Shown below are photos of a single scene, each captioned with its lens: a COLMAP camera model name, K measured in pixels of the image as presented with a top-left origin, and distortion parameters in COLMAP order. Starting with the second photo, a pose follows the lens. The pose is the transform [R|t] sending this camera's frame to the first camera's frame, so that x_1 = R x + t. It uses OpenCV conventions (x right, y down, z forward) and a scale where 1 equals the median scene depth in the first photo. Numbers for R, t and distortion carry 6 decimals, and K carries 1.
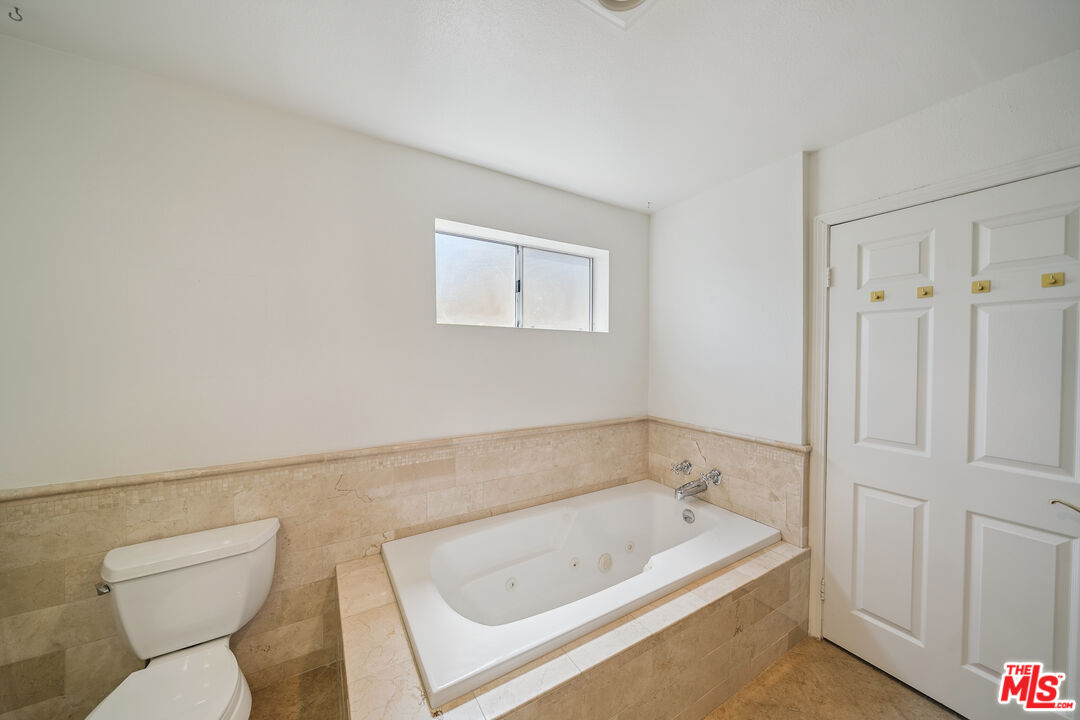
lens RADIAL K [[367.8, 0, 535.0], [0, 367.8, 358.3], [0, 0, 1]] dist [-0.006807, 0.000237]
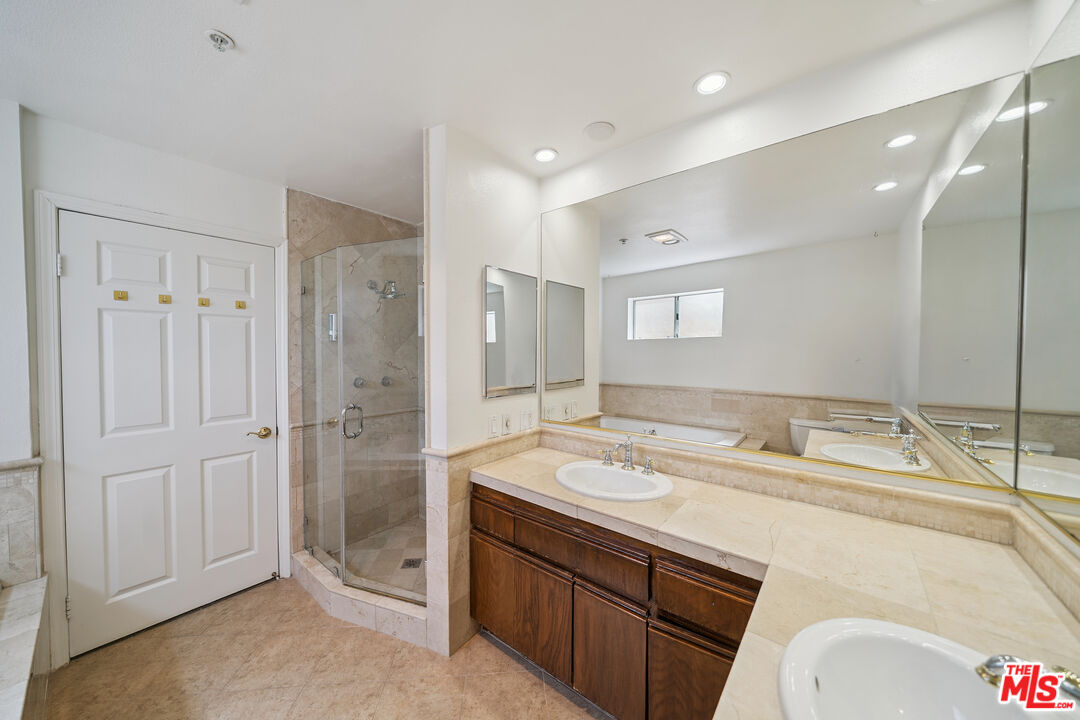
lens RADIAL K [[367.8, 0, 534.5], [0, 367.8, 356.6], [0, 0, 1]] dist [-0.006807, 0.000237]
pose [[-0.338860, -0.023138, 0.940552, -0.422115], [0.011983, 0.999510, 0.028906, -0.005136], [-0.940760, 0.021066, -0.338417, 0.187402]]
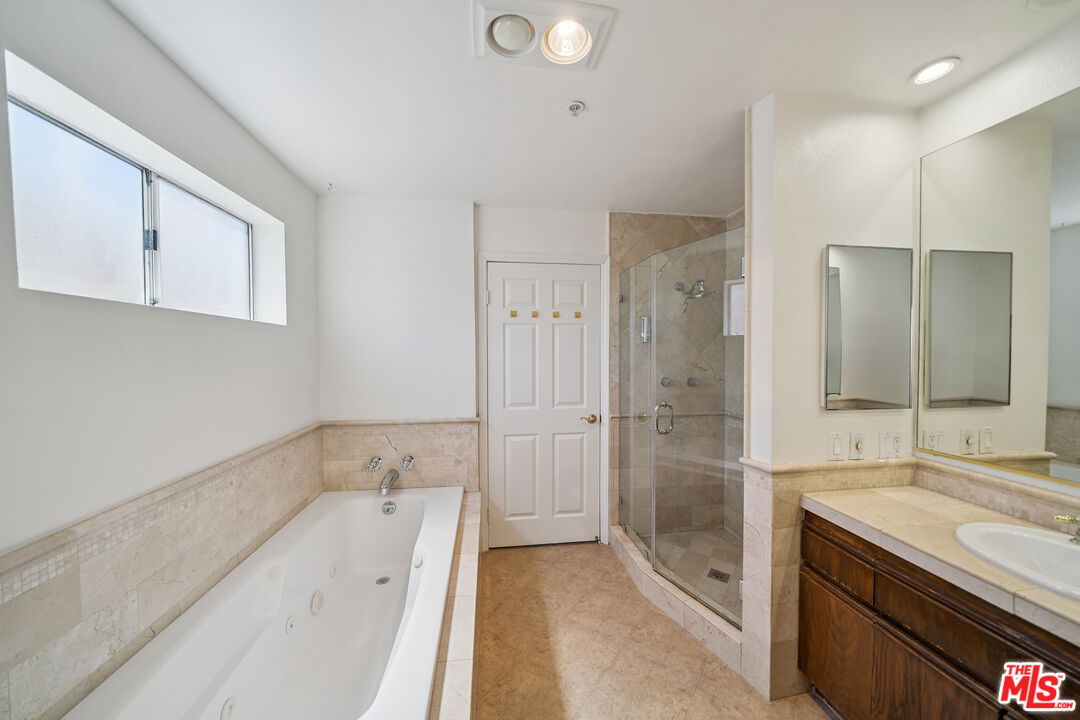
lens RADIAL K [[367.8, 0, 538.5], [0, 367.8, 356.8], [0, 0, 1]] dist [-0.006807, 0.000237]
pose [[0.390696, -0.021762, 0.920263, -0.422420], [0.018264, 0.999707, 0.015887, -0.005391], [-0.920339, 0.010601, 0.390979, 0.237798]]
